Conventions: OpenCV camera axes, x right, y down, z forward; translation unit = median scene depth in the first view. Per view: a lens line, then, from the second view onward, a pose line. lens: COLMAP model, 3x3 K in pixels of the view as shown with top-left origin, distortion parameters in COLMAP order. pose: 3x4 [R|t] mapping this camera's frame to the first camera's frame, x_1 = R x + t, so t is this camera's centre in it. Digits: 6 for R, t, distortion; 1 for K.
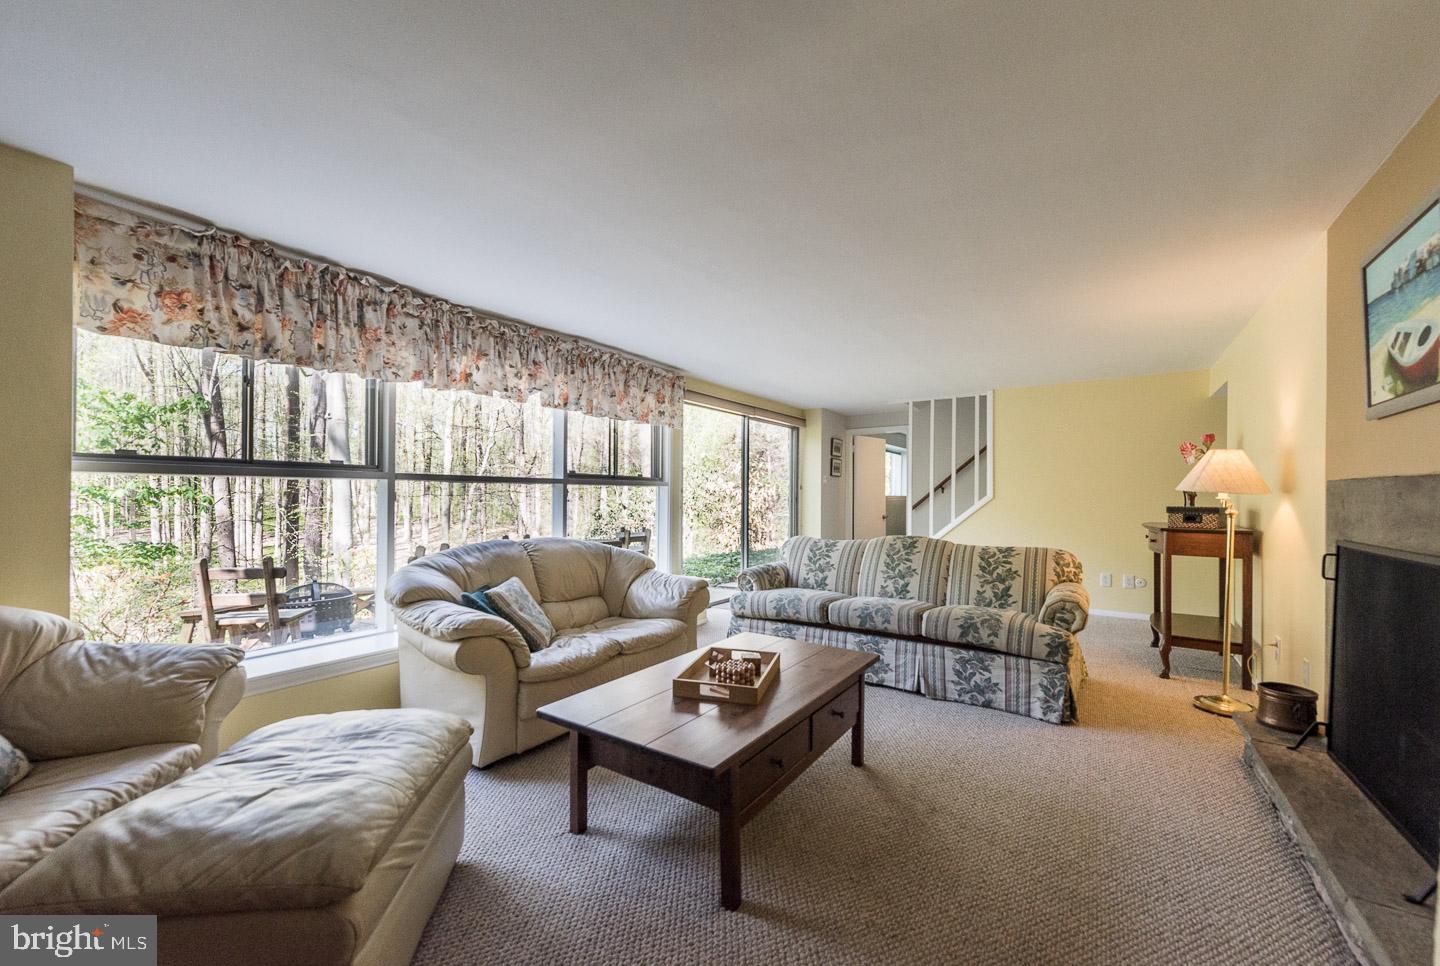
lens RADIAL K [[575.9, 0, 717.0], [0, 575.9, 495.1], [0, 0, 1]] dist [0.012336, -0.001246]
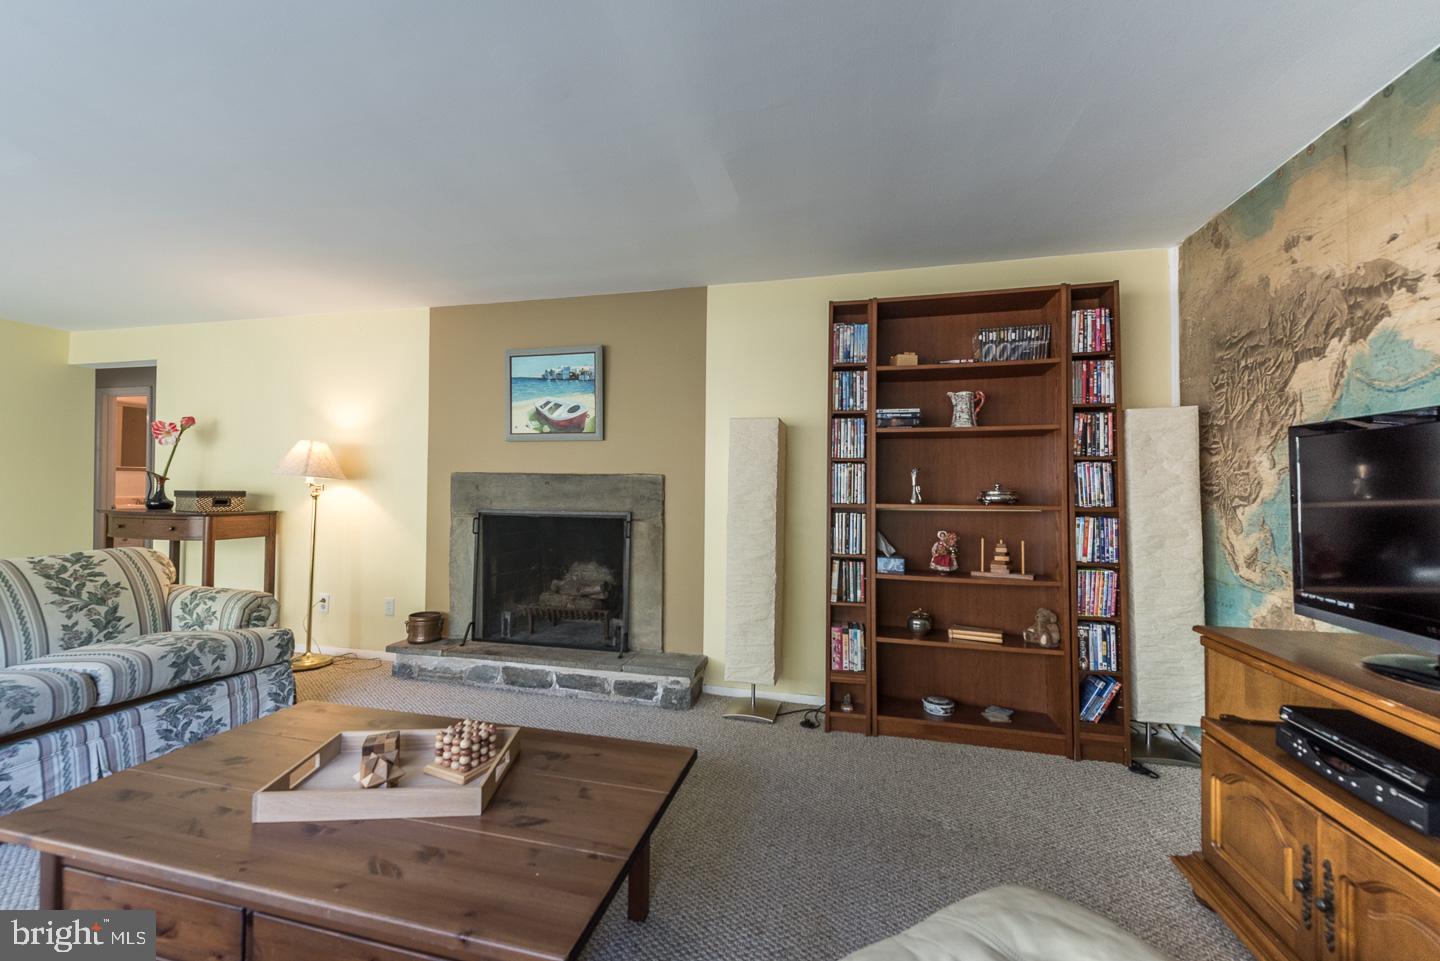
lens RADIAL K [[575.9, 0, 710.9], [0, 575.9, 483.0], [0, 0, 1]] dist [0.012336, -0.001246]
pose [[-0.352680, -0.001347, 0.935743, -0.476888], [-0.012789, 0.999913, -0.003380, -0.000563], [-0.935657, -0.013160, -0.352666, 0.642468]]
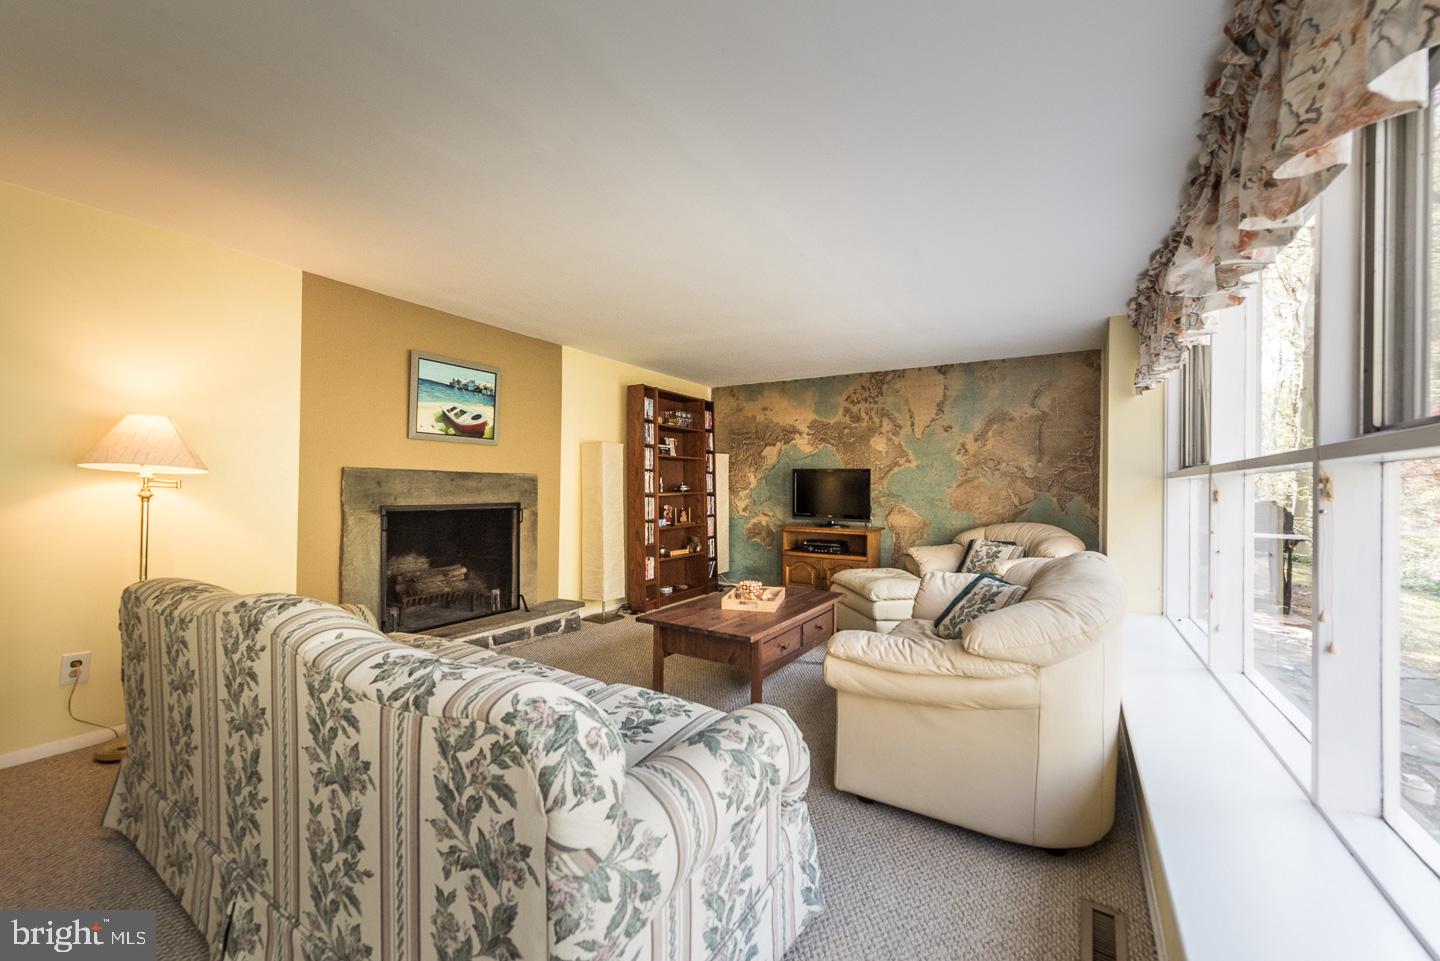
lens RADIAL K [[575.9, 0, 726.8], [0, 575.9, 485.8], [0, 0, 1]] dist [0.012336, -0.001246]
pose [[-0.996831, -0.016752, -0.077761, 0.161458], [-0.016550, 0.999858, -0.003238, 0.007004], [0.077804, -0.001940, -0.996967, 1.800944]]
